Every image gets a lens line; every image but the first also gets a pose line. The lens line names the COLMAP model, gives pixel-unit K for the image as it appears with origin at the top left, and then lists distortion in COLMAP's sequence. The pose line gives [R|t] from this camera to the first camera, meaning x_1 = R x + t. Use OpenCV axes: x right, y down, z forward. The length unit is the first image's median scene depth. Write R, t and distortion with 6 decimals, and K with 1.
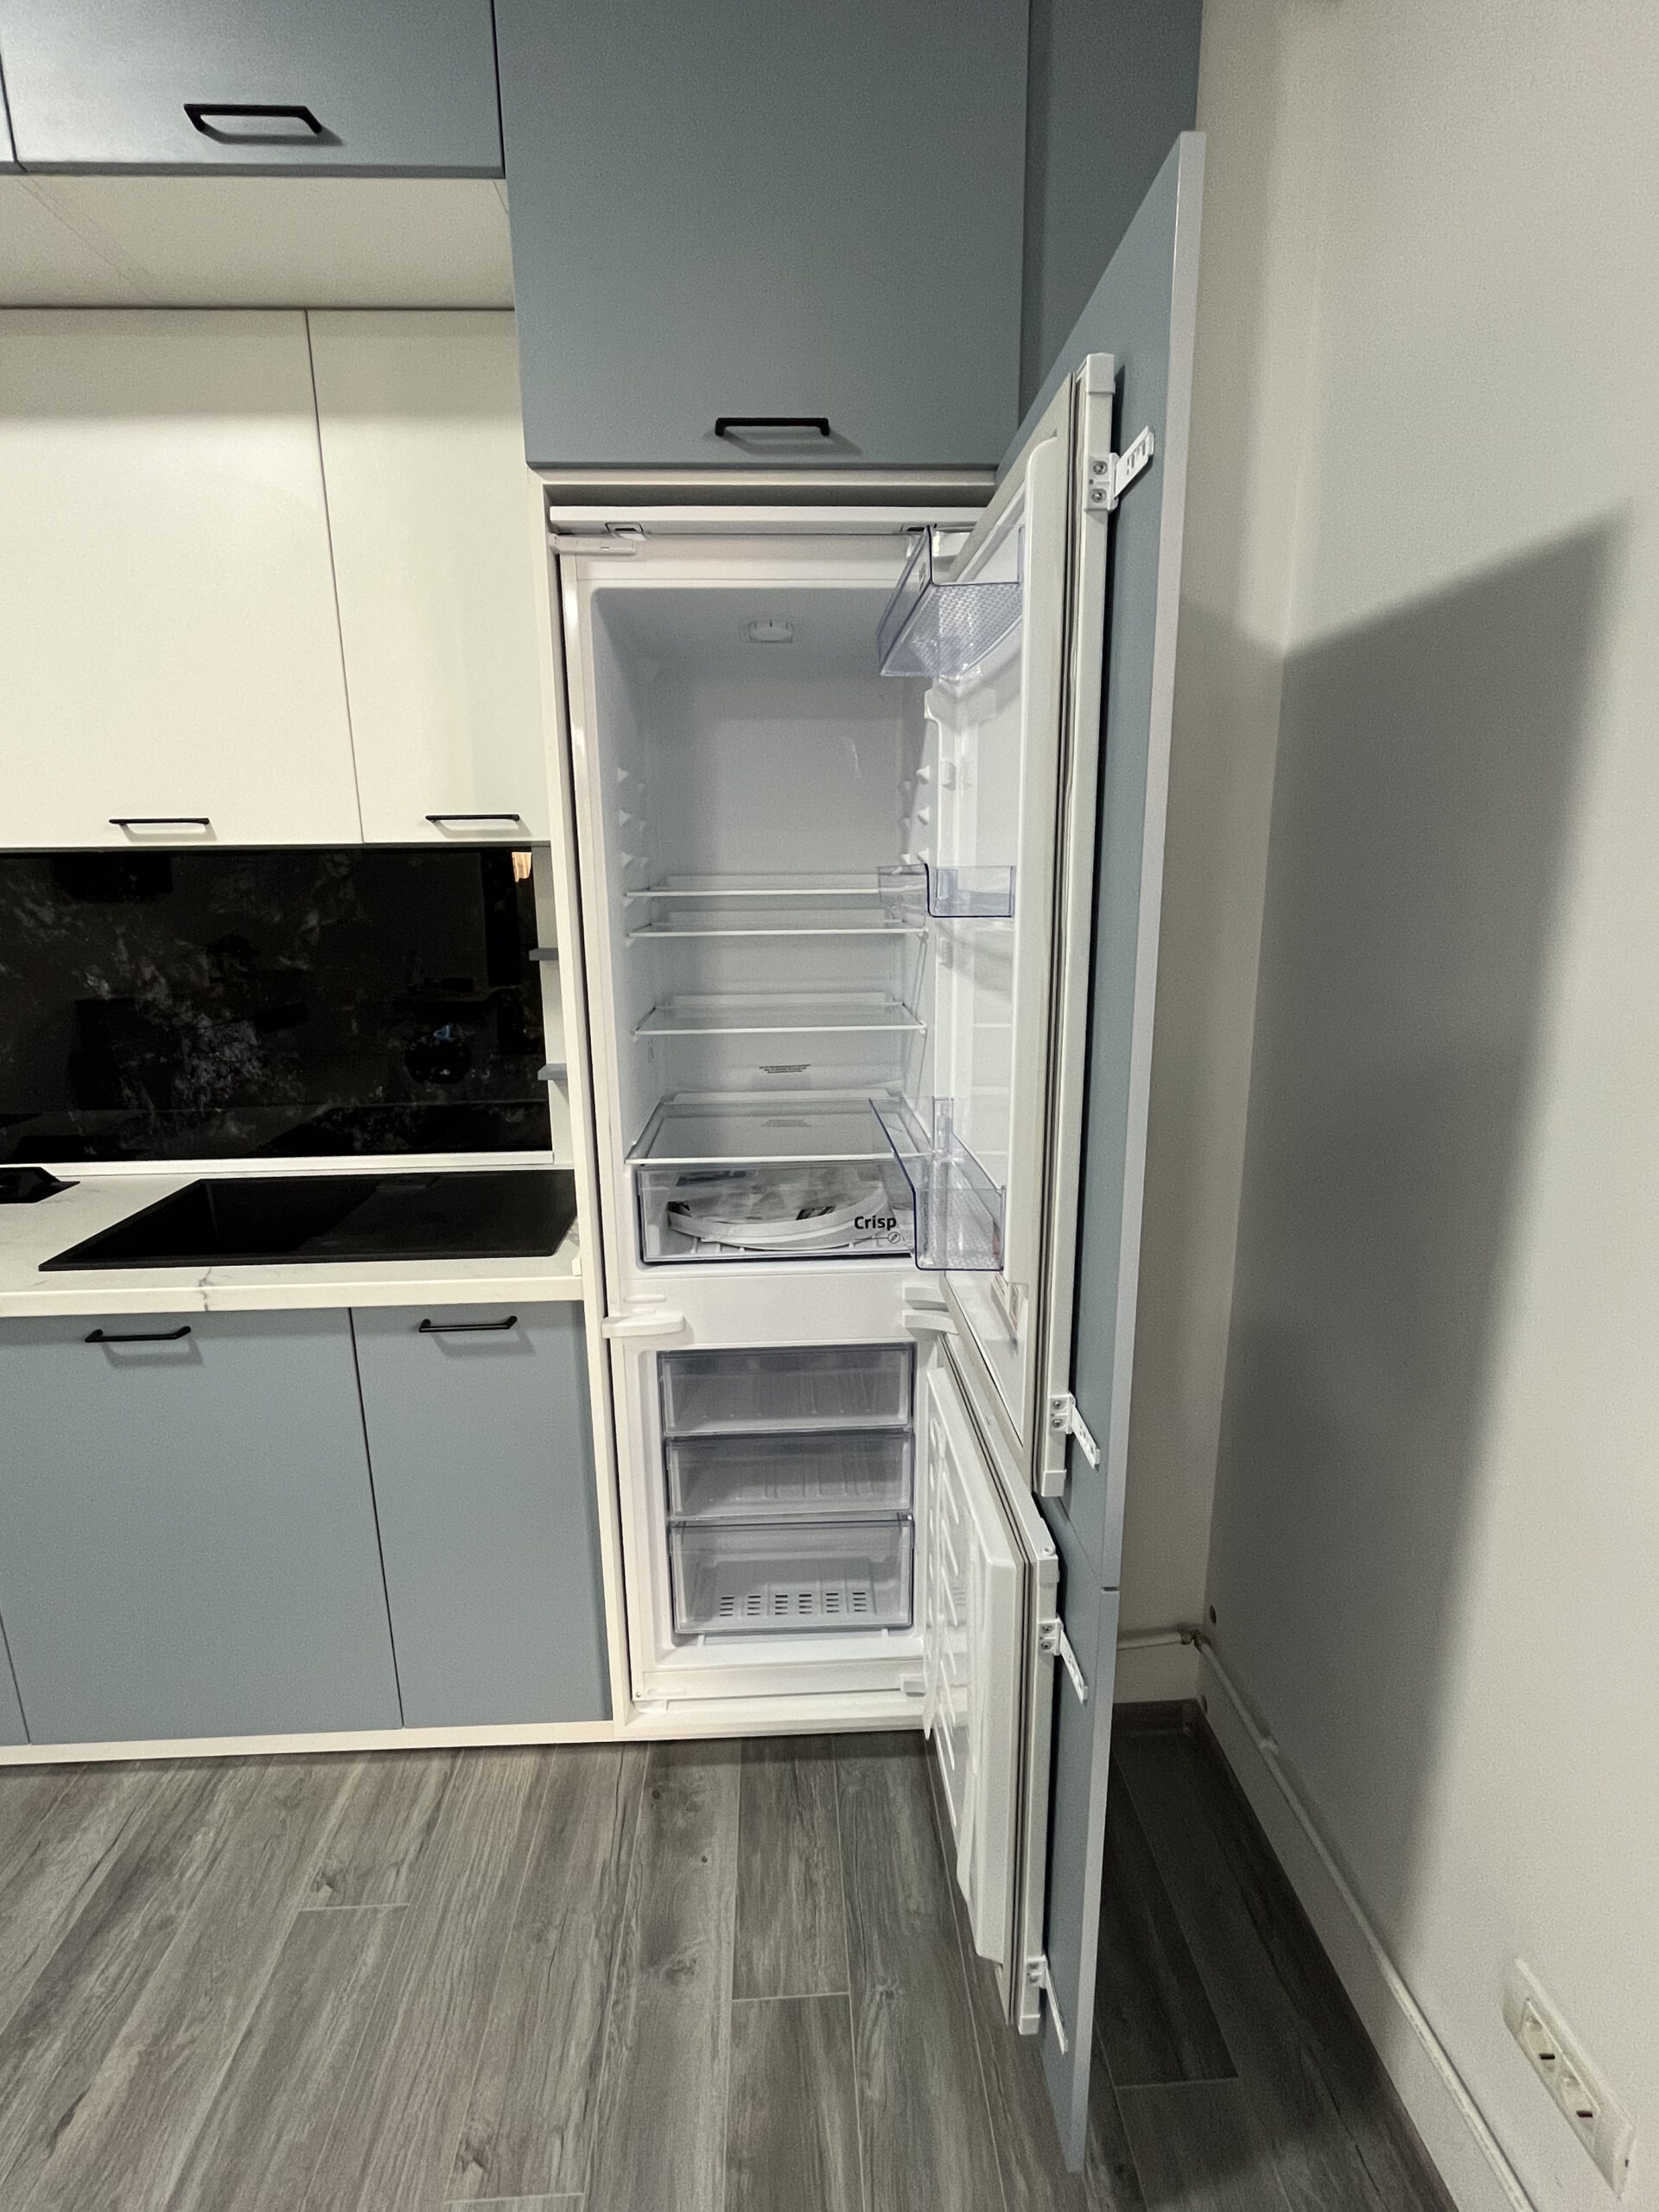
lens RADIAL K [[1028.3, 0, 829.5], [0, 1028.3, 1106.0], [0, 0, 1]] dist [0.001732, 0.000014]
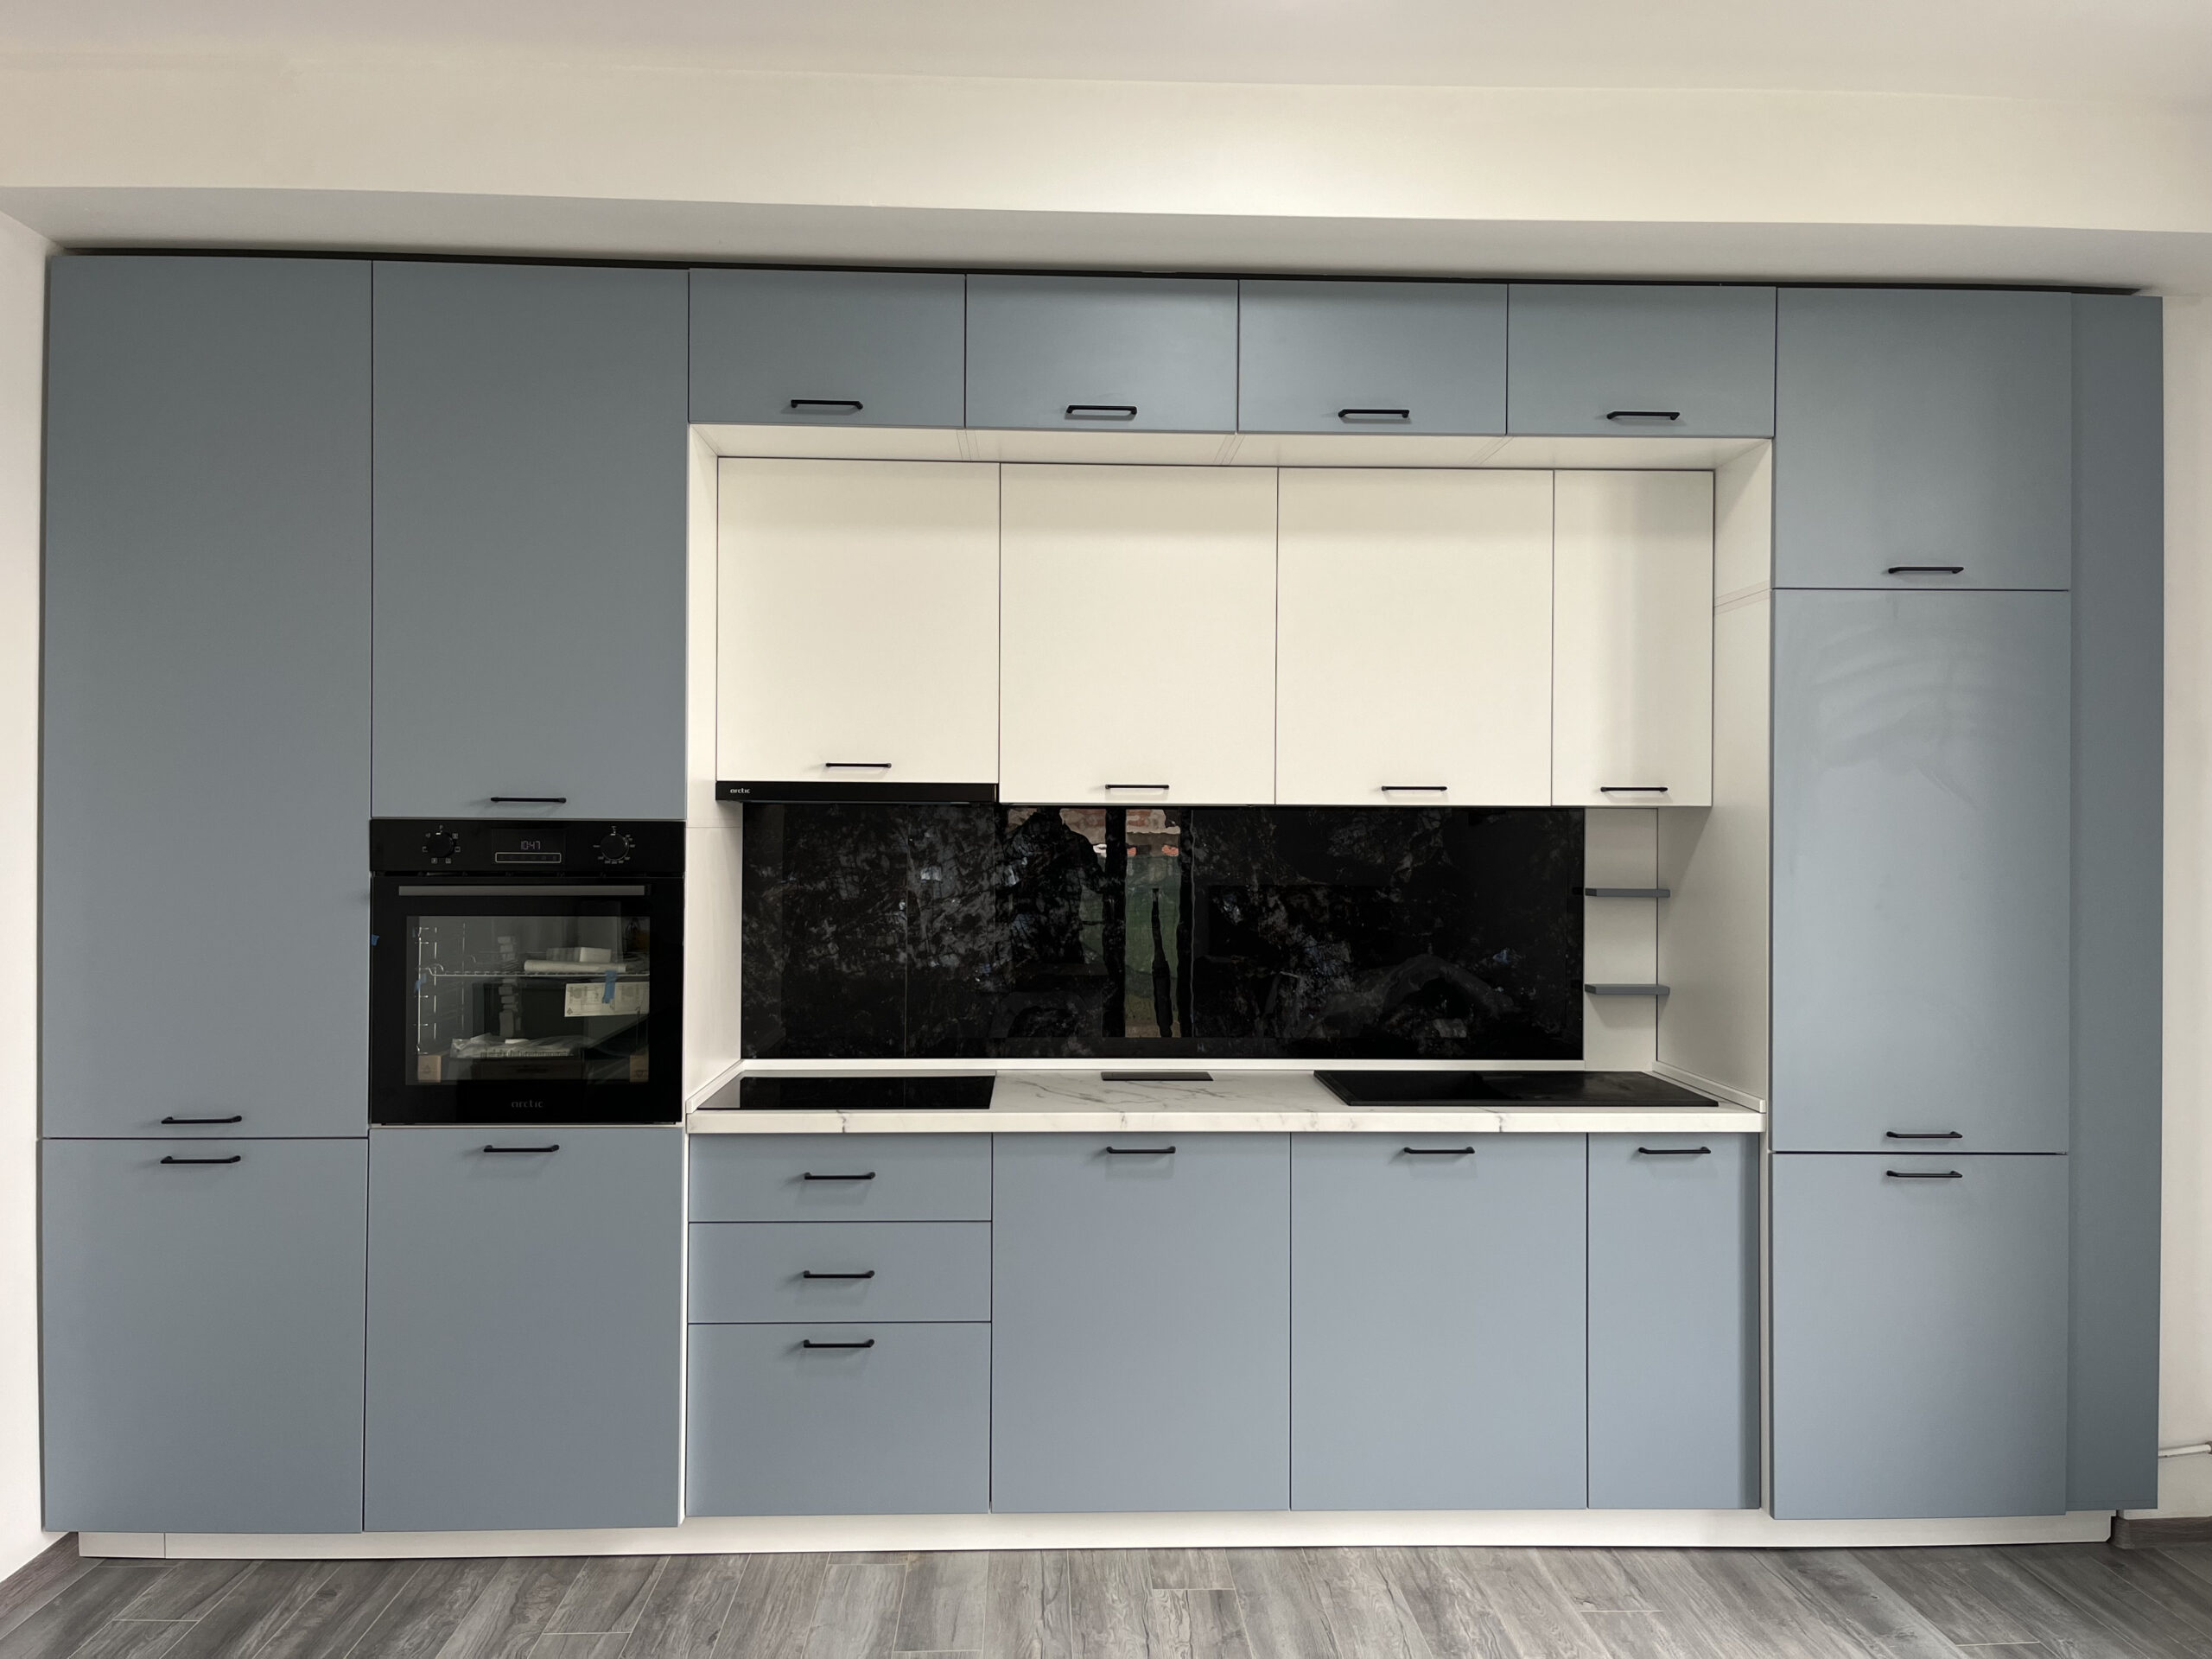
lens RADIAL K [[1658.5, 0, 1106.0], [0, 1658.5, 829.5], [0, 0, 1]] dist [0.082139, -0.120051]
pose [[0.999773, 0.018851, -0.009964, -0.850138], [-0.020643, 0.972756, -0.230912, 0.254121], [0.005339, 0.231065, 0.972924, -0.975771]]
